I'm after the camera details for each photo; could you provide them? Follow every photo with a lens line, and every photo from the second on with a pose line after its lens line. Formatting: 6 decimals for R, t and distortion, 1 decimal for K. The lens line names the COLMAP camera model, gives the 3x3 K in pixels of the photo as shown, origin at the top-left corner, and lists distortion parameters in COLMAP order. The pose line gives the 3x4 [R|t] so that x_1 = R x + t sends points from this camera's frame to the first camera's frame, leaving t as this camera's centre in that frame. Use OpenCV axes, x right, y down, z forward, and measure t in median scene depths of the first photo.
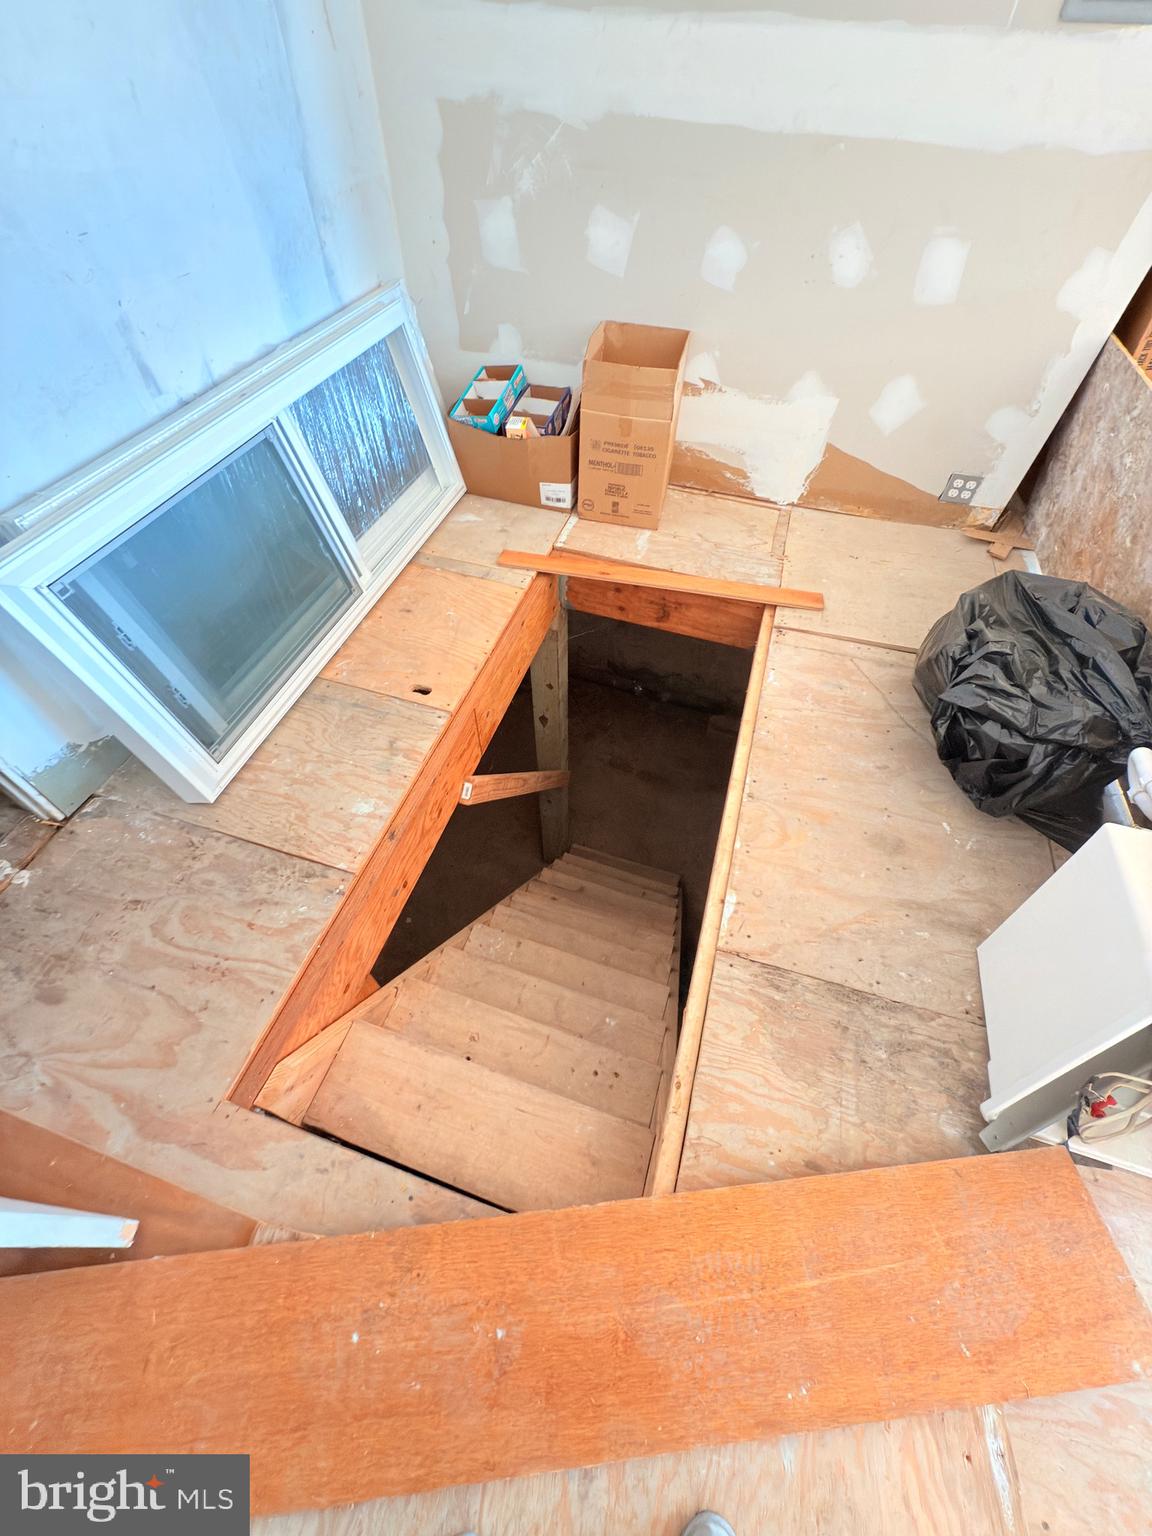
lens RADIAL K [[611.1, 0, 575.6], [0, 611.1, 769.0], [0, 0, 1]] dist [-0.000197, -0.000162]
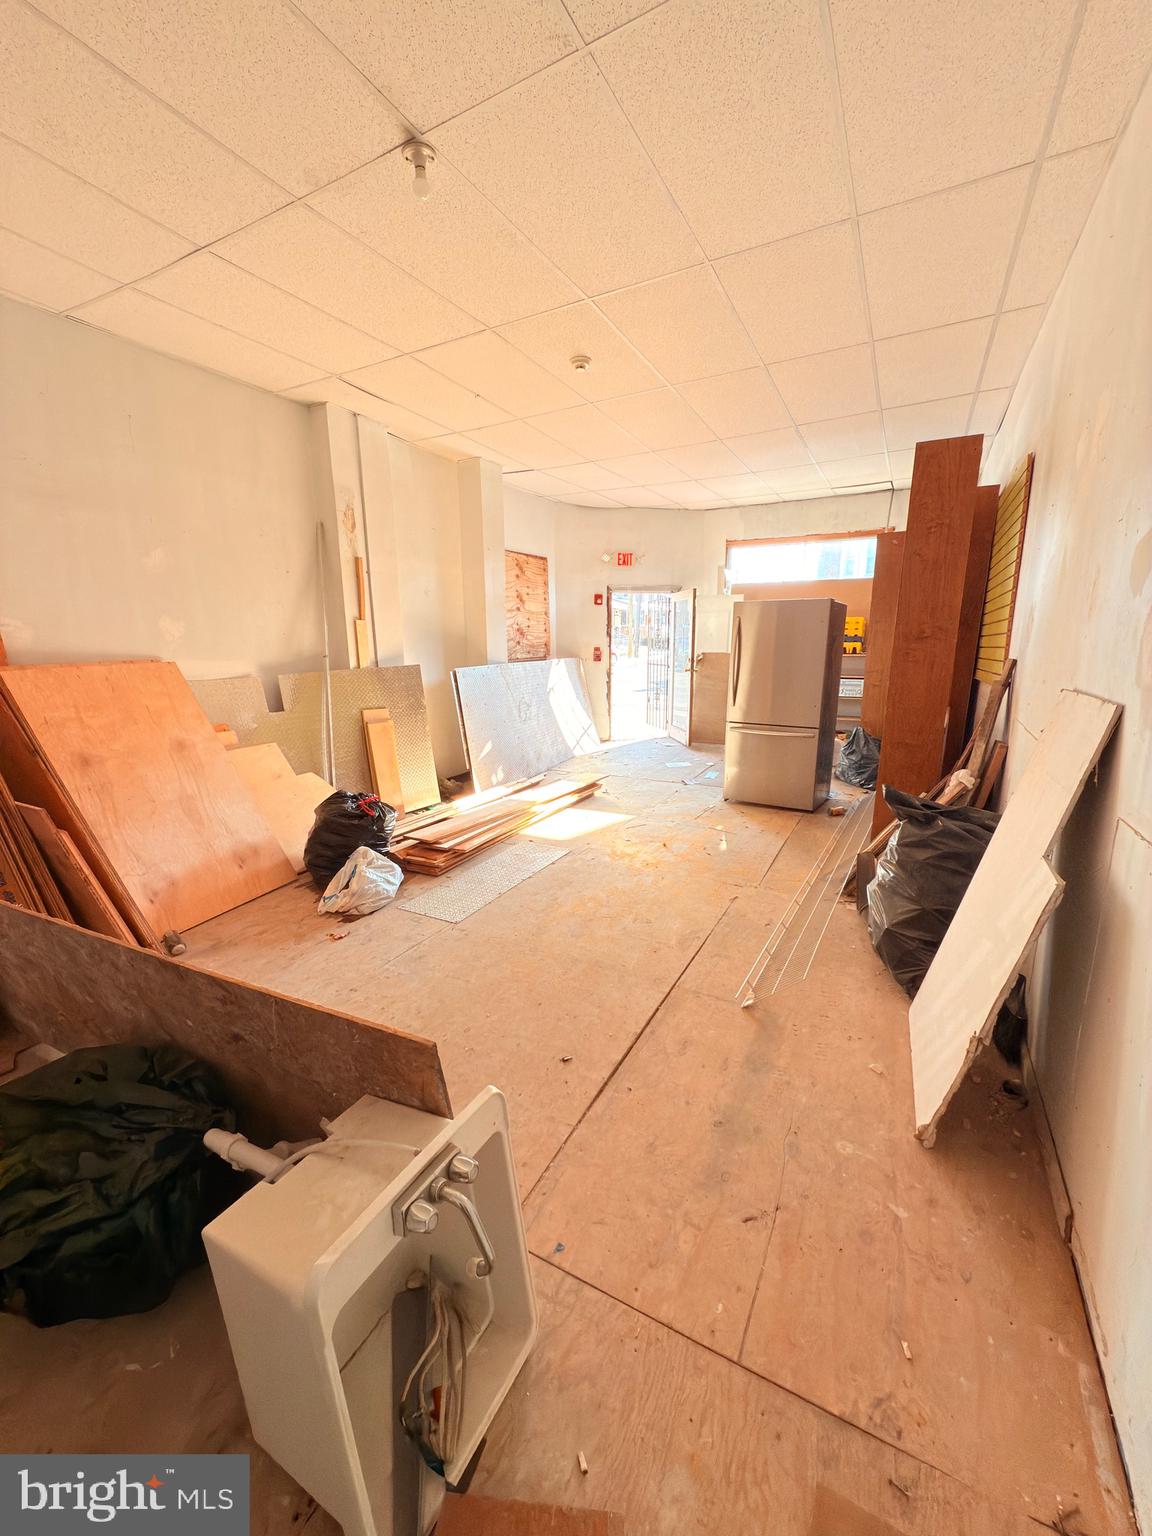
lens RADIAL K [[611.1, 0, 573.0], [0, 611.1, 766.5], [0, 0, 1]] dist [-0.000197, -0.000162]
pose [[0.200847, -0.213813, 0.956005, 0.112943], [0.783184, 0.621263, -0.025592, 0.064813], [-0.588458, 0.753868, 0.292233, -0.119399]]
